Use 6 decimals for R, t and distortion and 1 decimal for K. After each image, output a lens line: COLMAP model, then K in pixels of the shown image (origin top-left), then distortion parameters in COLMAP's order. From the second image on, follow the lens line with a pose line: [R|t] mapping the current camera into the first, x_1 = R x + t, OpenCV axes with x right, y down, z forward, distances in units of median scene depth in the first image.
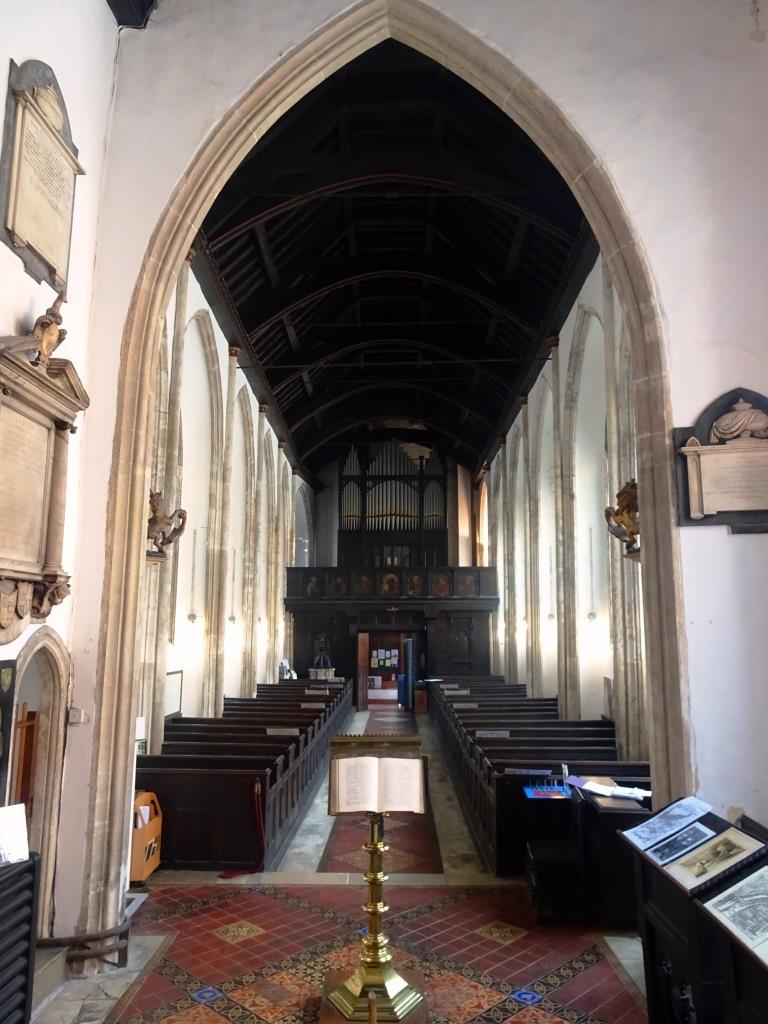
lens RADIAL K [[768.8, 0, 381.8], [0, 768.8, 513.0], [0, 0, 1]] dist [0.010802, -0.001646]
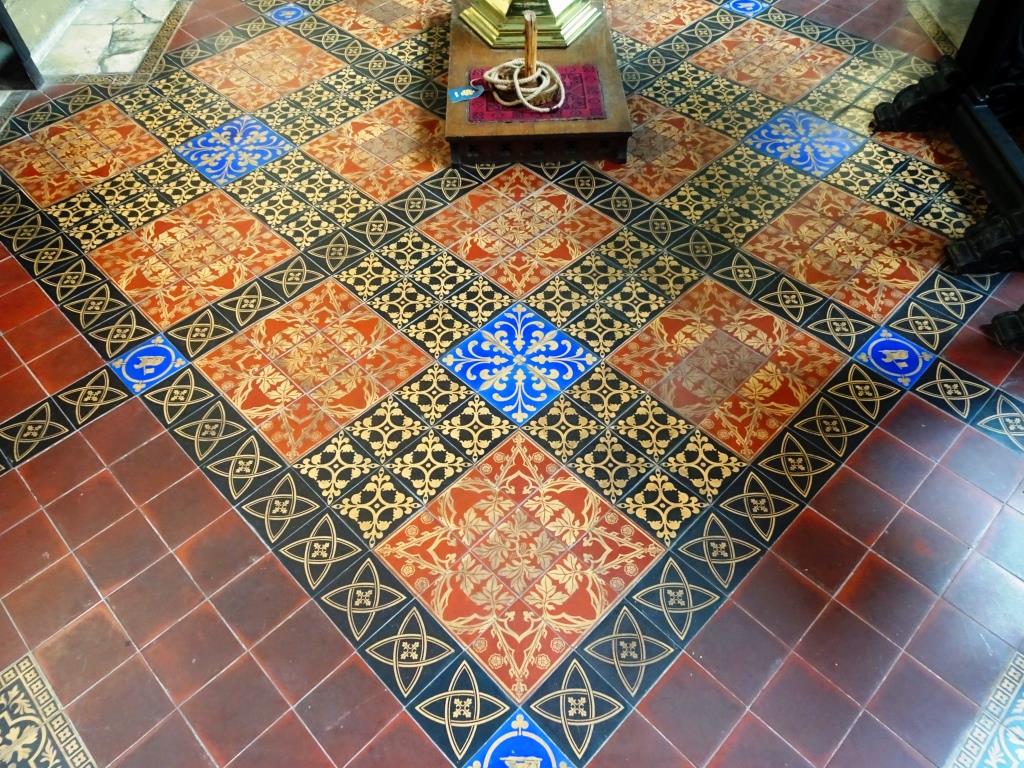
lens RADIAL K [[768.8, 0, 511.4], [0, 768.8, 385.2], [0, 0, 1]] dist [0.010802, -0.001646]
pose [[0.999771, -0.018586, -0.010593, -0.023079], [0.018678, 0.516889, 0.855849, 0.212592], [-0.010431, -0.855851, 0.517118, 0.364661]]
